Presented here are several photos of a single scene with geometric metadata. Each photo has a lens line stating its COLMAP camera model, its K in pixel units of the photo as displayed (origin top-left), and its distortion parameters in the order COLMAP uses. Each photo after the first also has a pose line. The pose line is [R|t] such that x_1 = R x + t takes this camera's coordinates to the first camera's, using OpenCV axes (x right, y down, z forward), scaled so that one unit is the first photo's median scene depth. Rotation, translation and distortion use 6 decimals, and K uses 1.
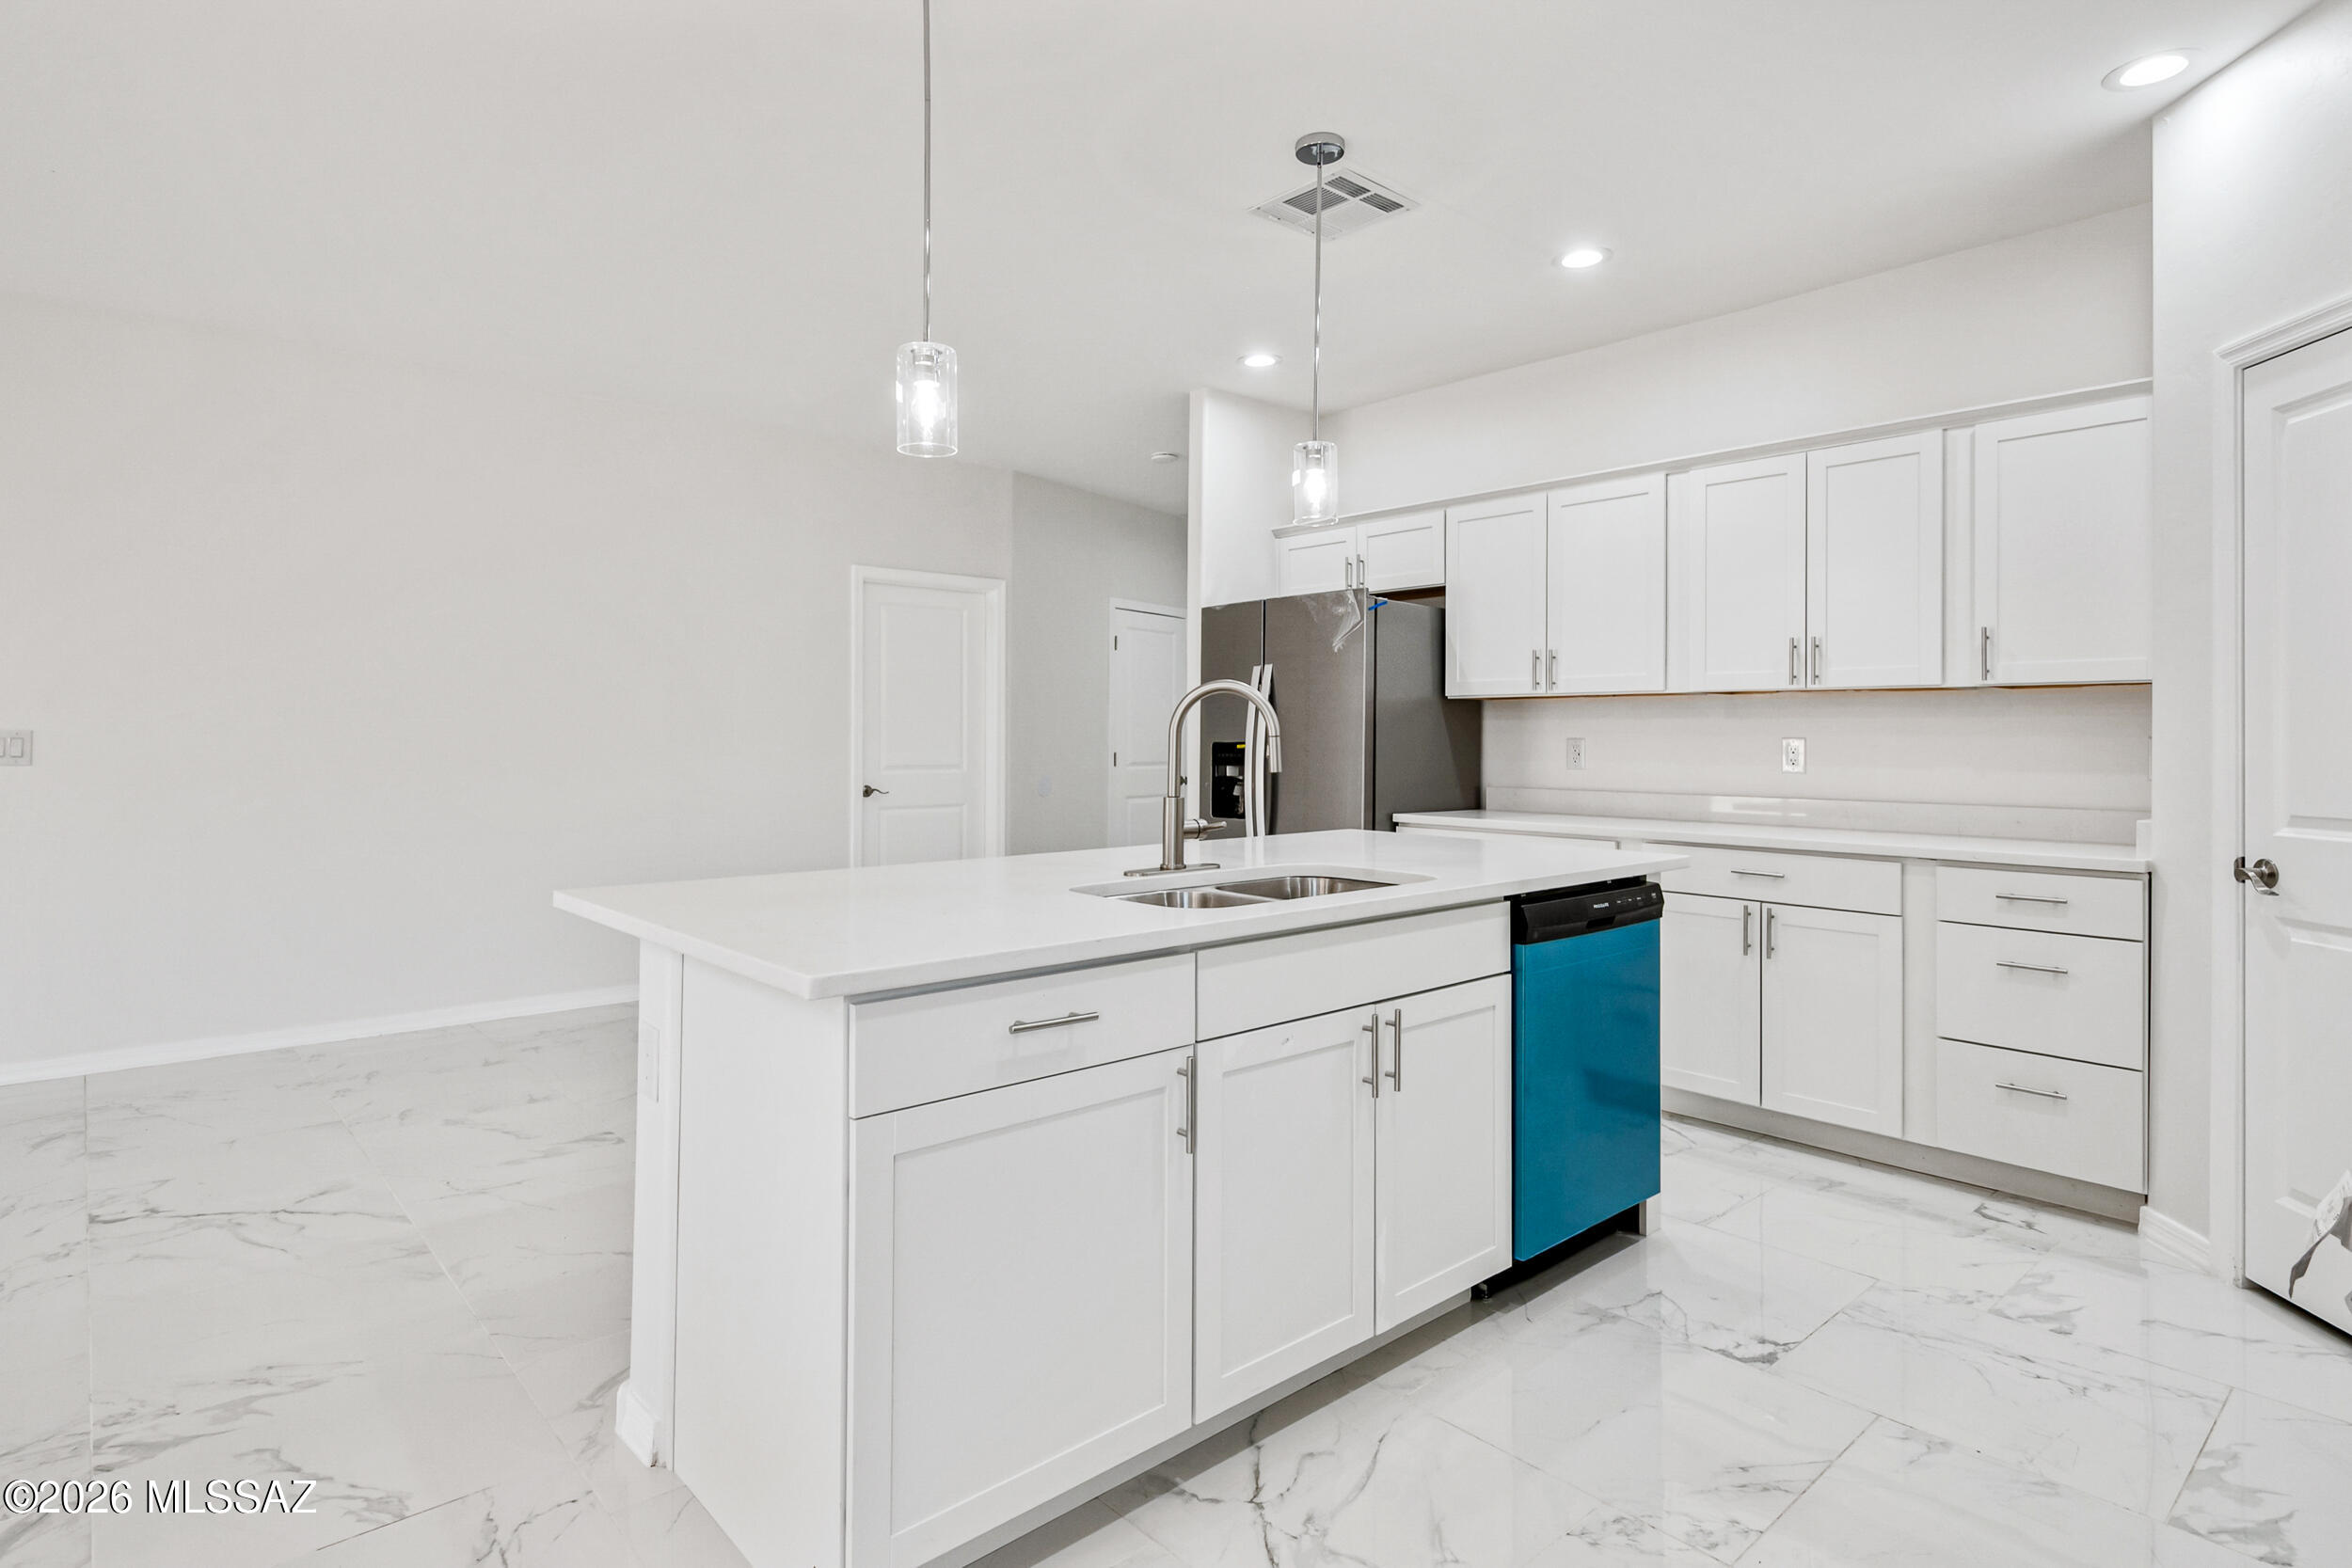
lens RADIAL K [[1225.1, 0, 1167.2], [0, 1225.1, 739.5], [0, 0, 1]] dist [0.005188, 0.000328]
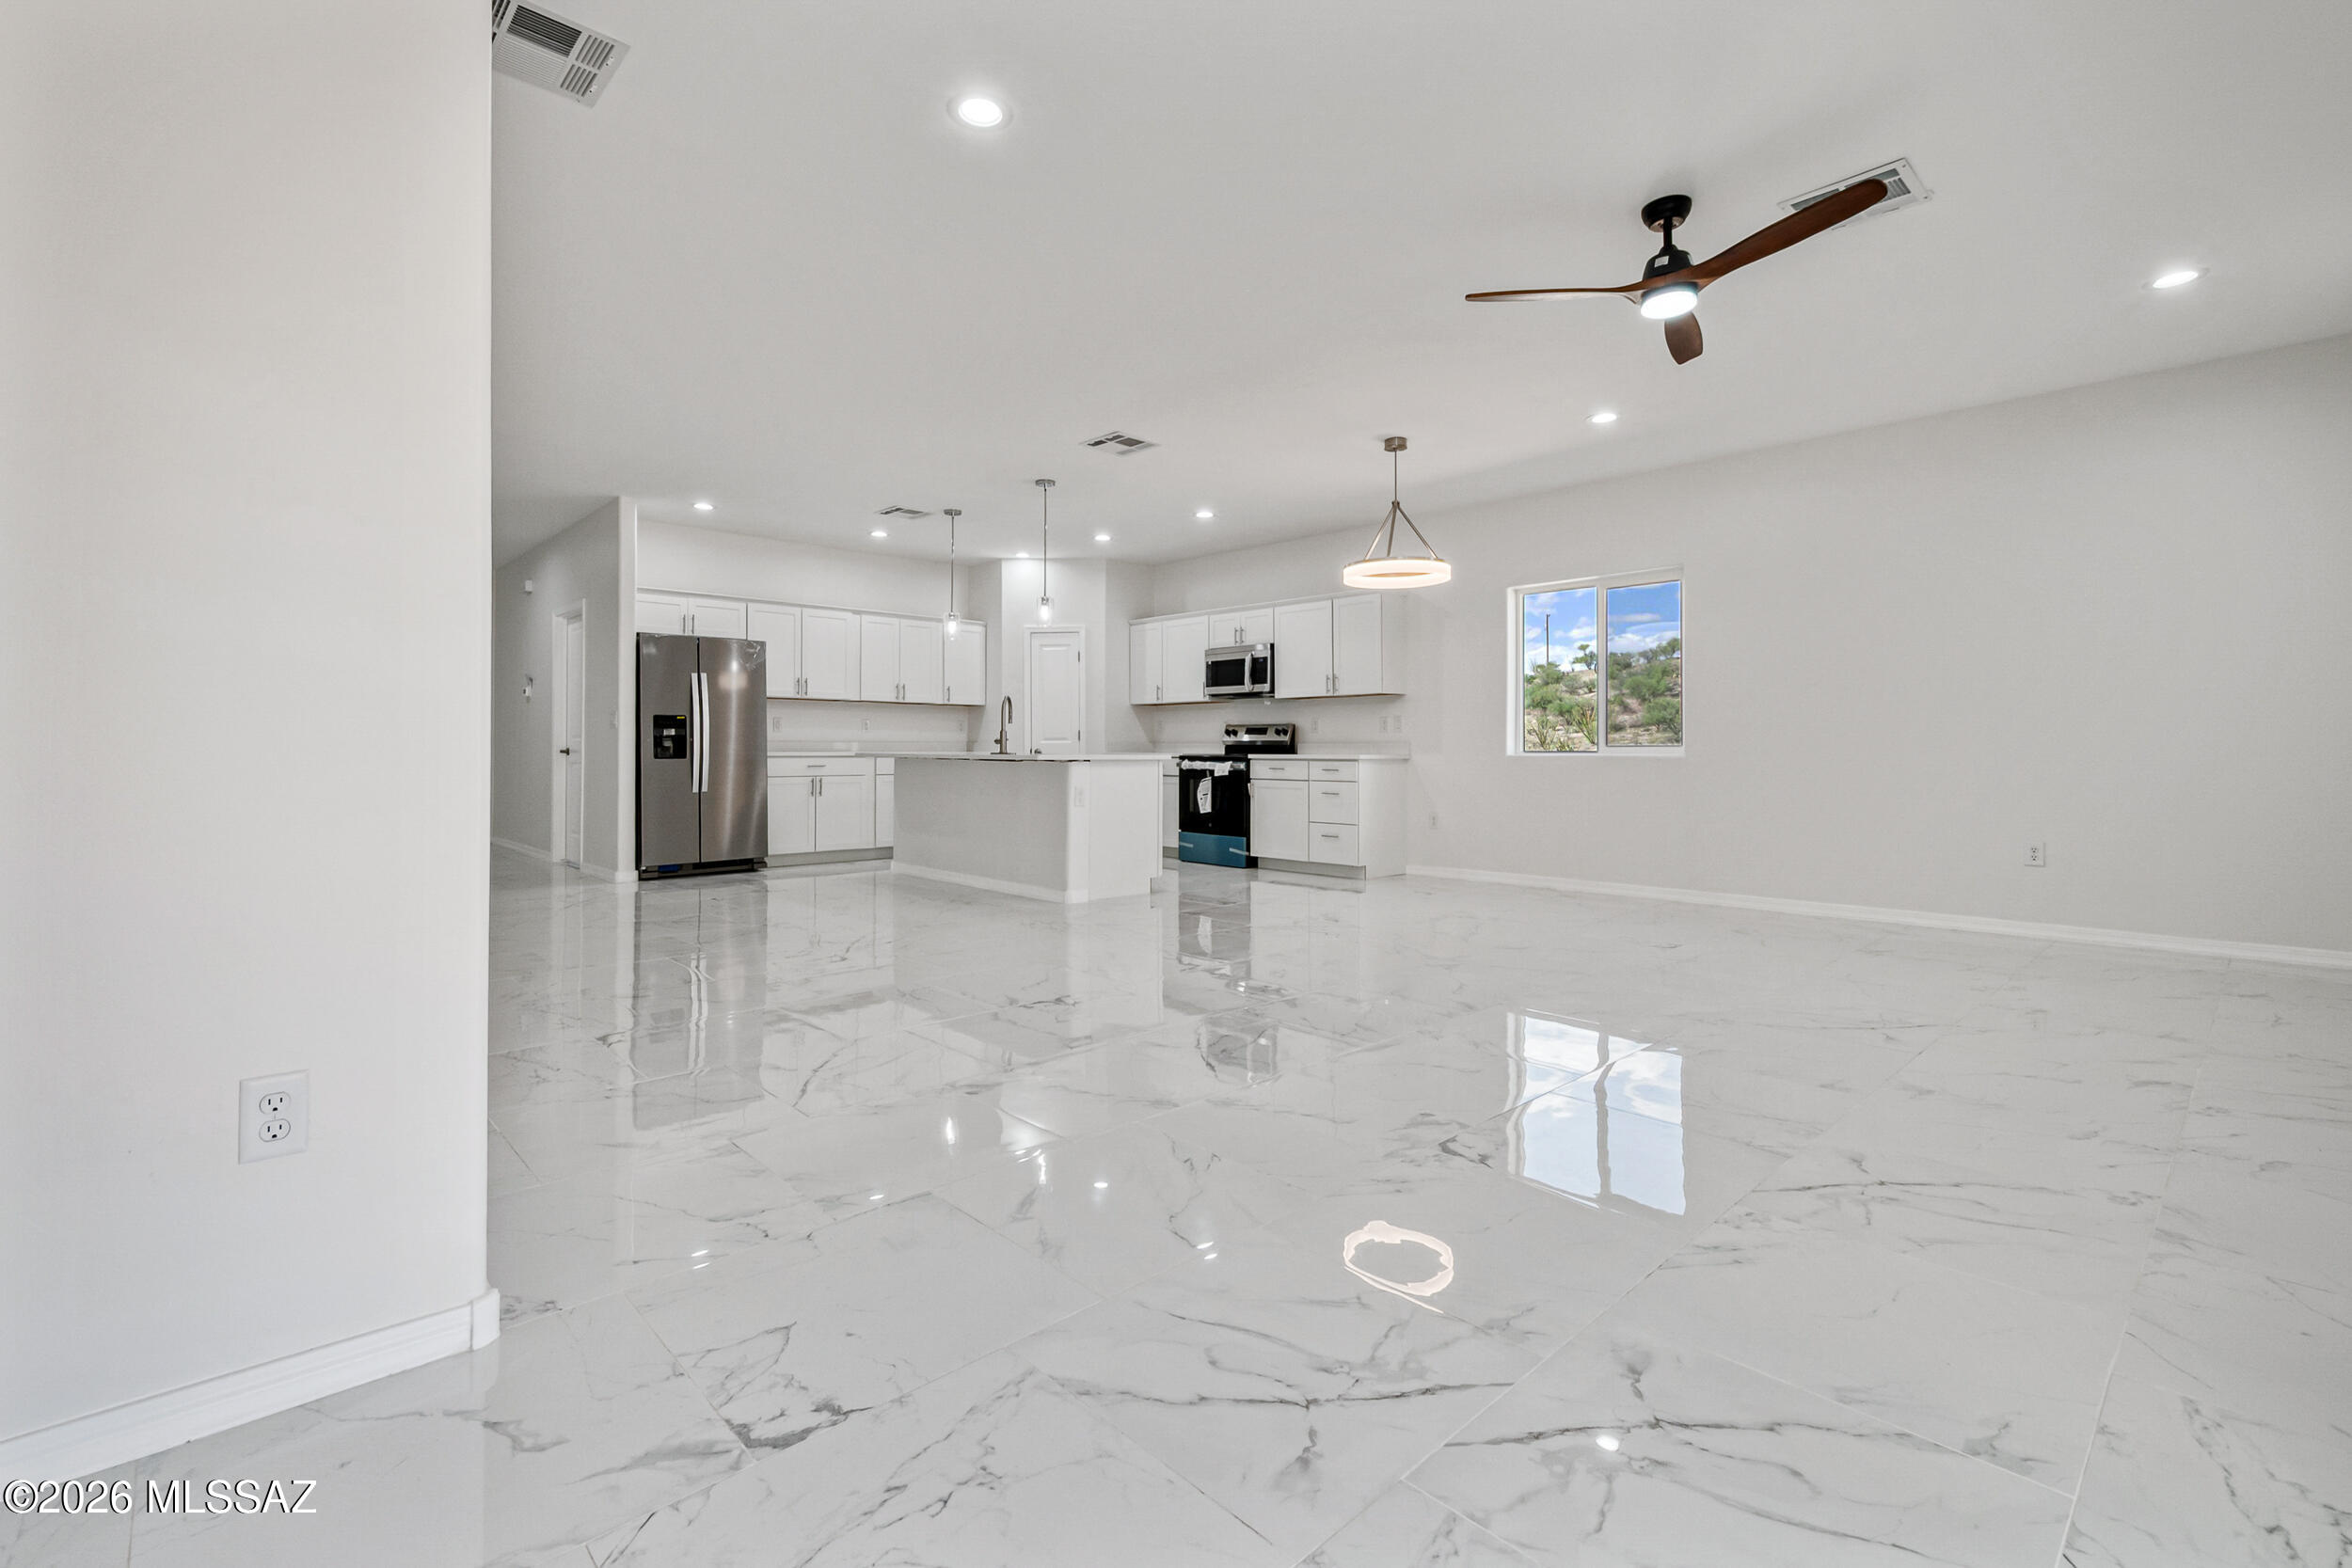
lens RADIAL K [[1037.4, 0, 1164.1], [0, 1037.4, 739.4], [0, 0, 1]] dist [0.000899, -0.000014]
pose [[-0.025341, 0.006322, 0.999659, -2.043545], [-0.000755, 0.999980, -0.006343, 0.064911], [-0.999679, -0.000916, -0.025336, 0.481851]]
